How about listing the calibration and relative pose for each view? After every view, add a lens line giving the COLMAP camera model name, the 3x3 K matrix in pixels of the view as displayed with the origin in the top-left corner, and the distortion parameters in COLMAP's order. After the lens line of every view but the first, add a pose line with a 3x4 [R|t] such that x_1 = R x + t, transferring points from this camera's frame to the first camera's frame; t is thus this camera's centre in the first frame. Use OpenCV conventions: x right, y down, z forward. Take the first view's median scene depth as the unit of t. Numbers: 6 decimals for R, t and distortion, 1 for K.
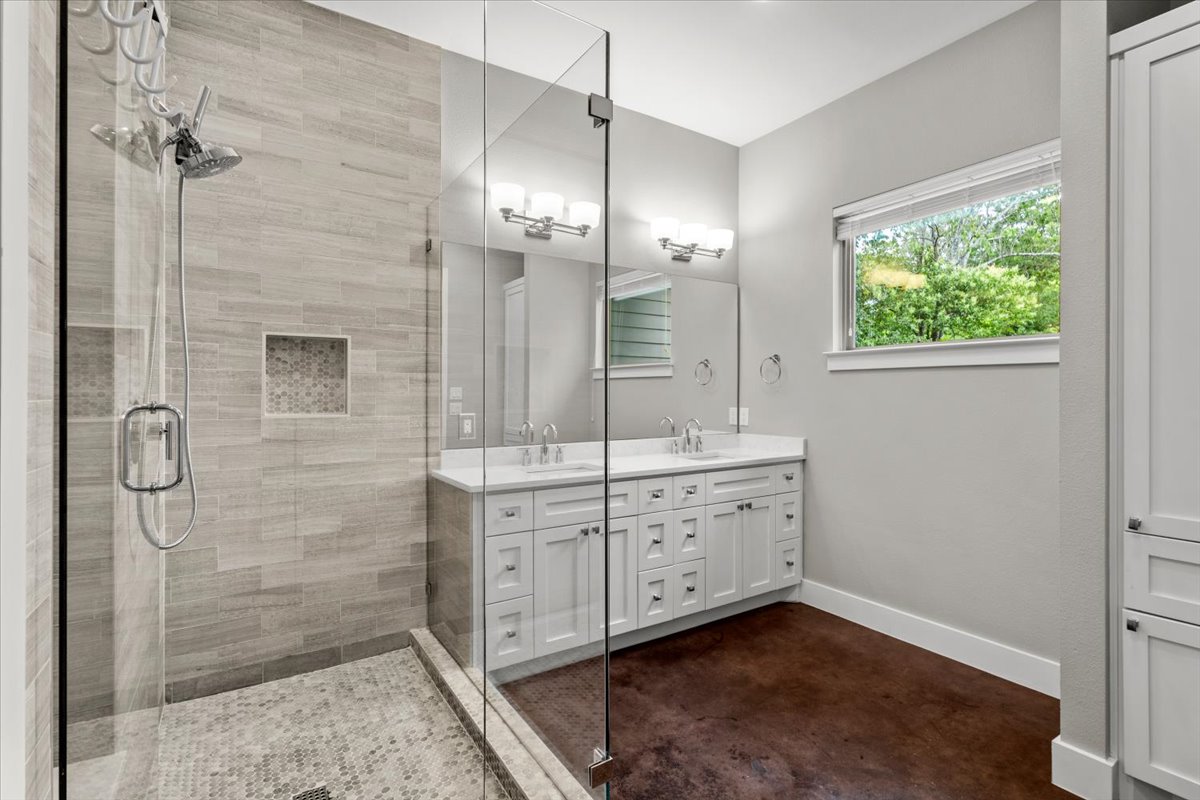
lens RADIAL K [[565.5, 0, 619.8], [0, 565.5, 394.8], [0, 0, 1]] dist [0.015489, -0.001455]
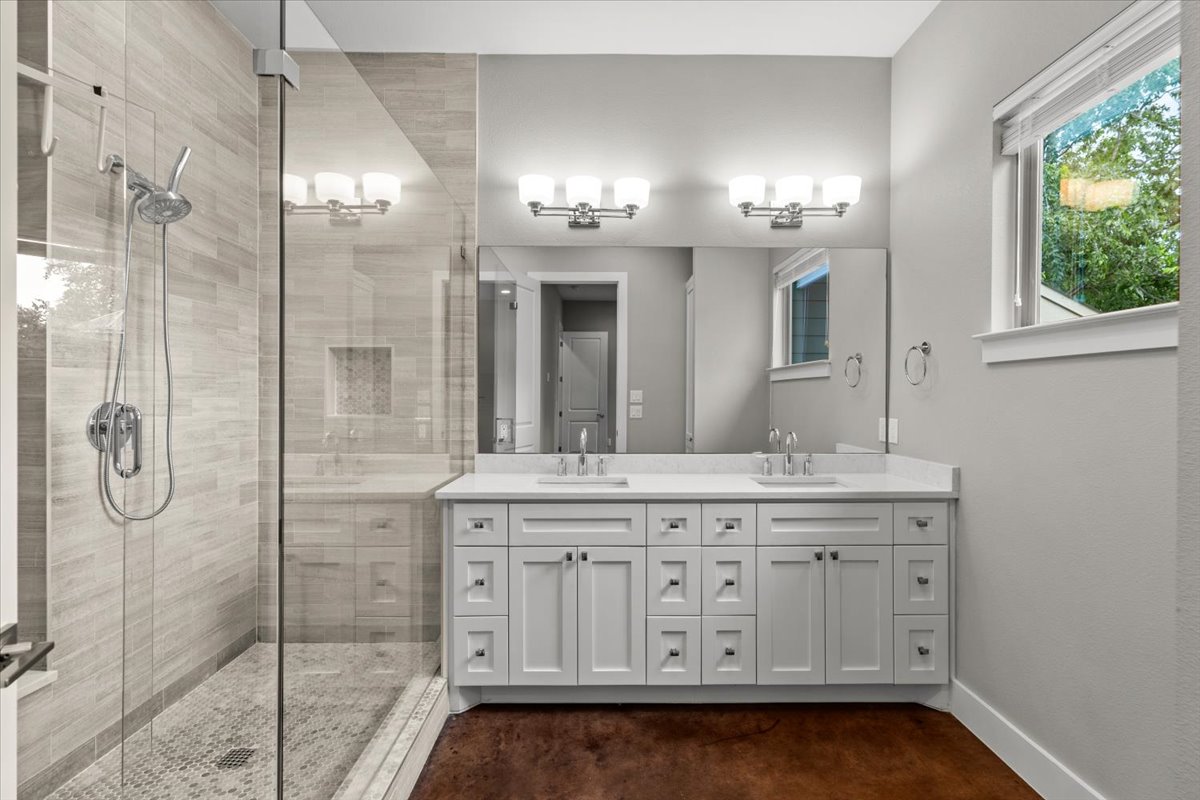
lens RADIAL K [[565.5, 0, 601.9], [0, 565.5, 399.1], [0, 0, 1]] dist [0.015489, -0.001455]
pose [[0.842698, 0.004312, -0.538369, 0.408334], [-0.003857, 0.999991, 0.001972, -0.002260], [0.538373, 0.000415, 0.842707, 0.265607]]
